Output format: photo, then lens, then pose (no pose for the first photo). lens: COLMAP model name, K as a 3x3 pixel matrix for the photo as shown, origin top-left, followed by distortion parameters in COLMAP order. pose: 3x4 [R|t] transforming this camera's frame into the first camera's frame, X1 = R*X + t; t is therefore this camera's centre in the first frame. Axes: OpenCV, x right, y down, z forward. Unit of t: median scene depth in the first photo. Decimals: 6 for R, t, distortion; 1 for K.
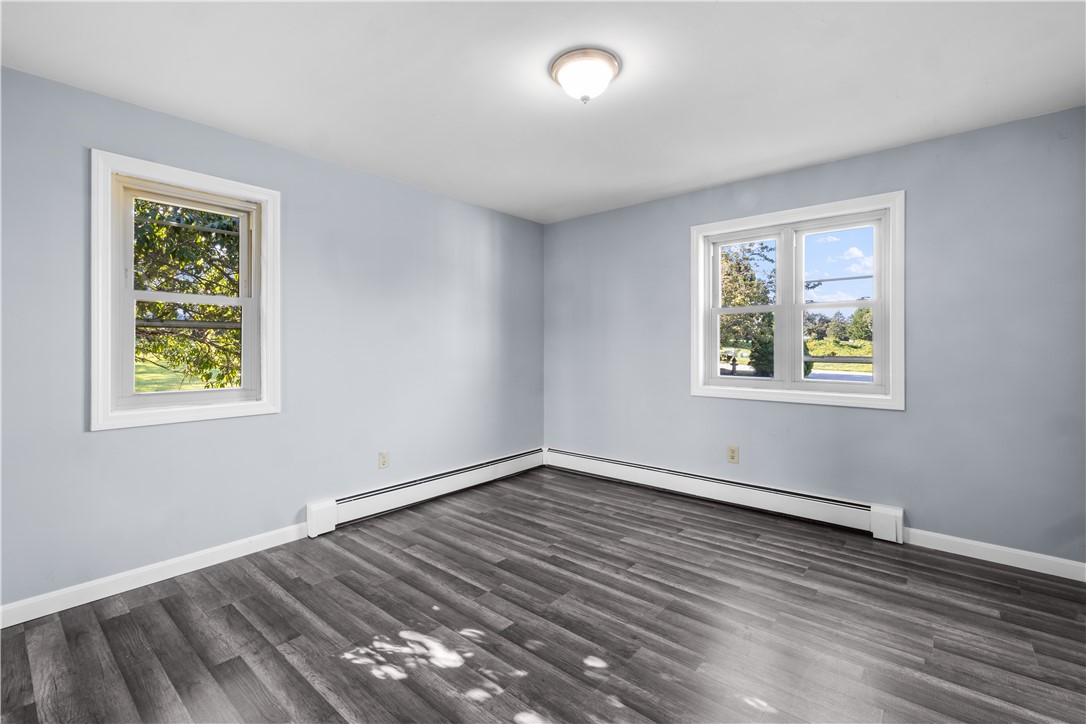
lens RADIAL K [[468.5, 0, 544.5], [0, 468.5, 352.1], [0, 0, 1]] dist [-0.001632, 0.000748]
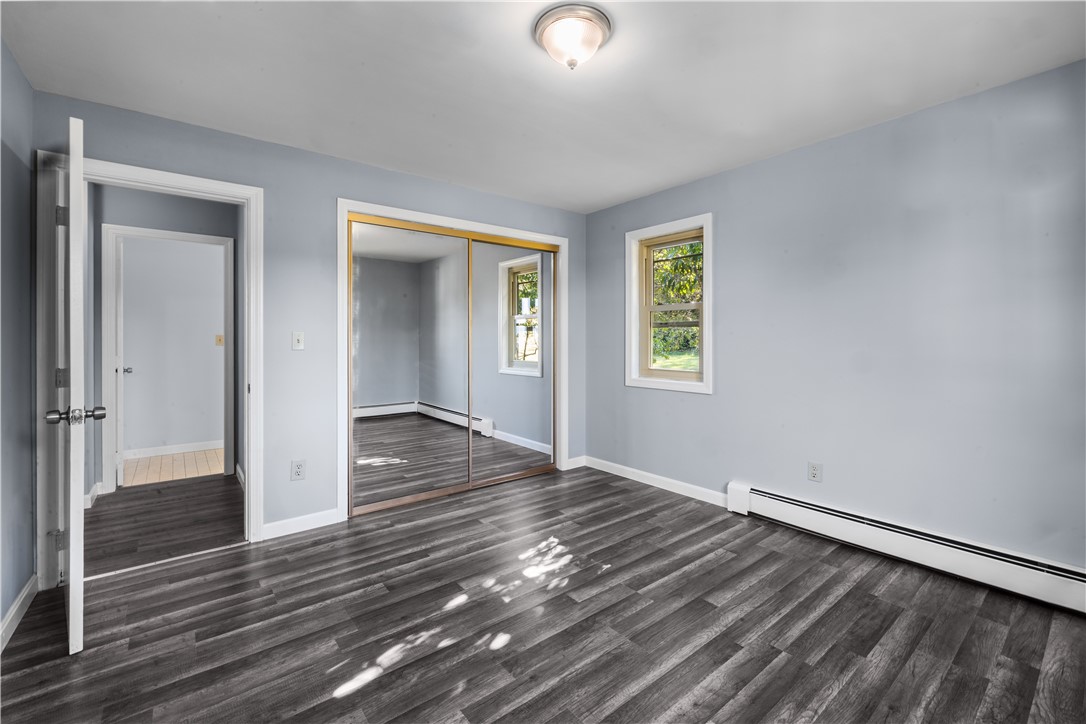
lens RADIAL K [[468.5, 0, 551.4], [0, 468.5, 339.0], [0, 0, 1]] dist [-0.001632, 0.000748]
pose [[-0.179474, 0.000850, -0.983762, 0.765016], [-0.011159, 0.999934, 0.002900, -0.014913], [0.983700, 0.011498, -0.179452, 0.871009]]
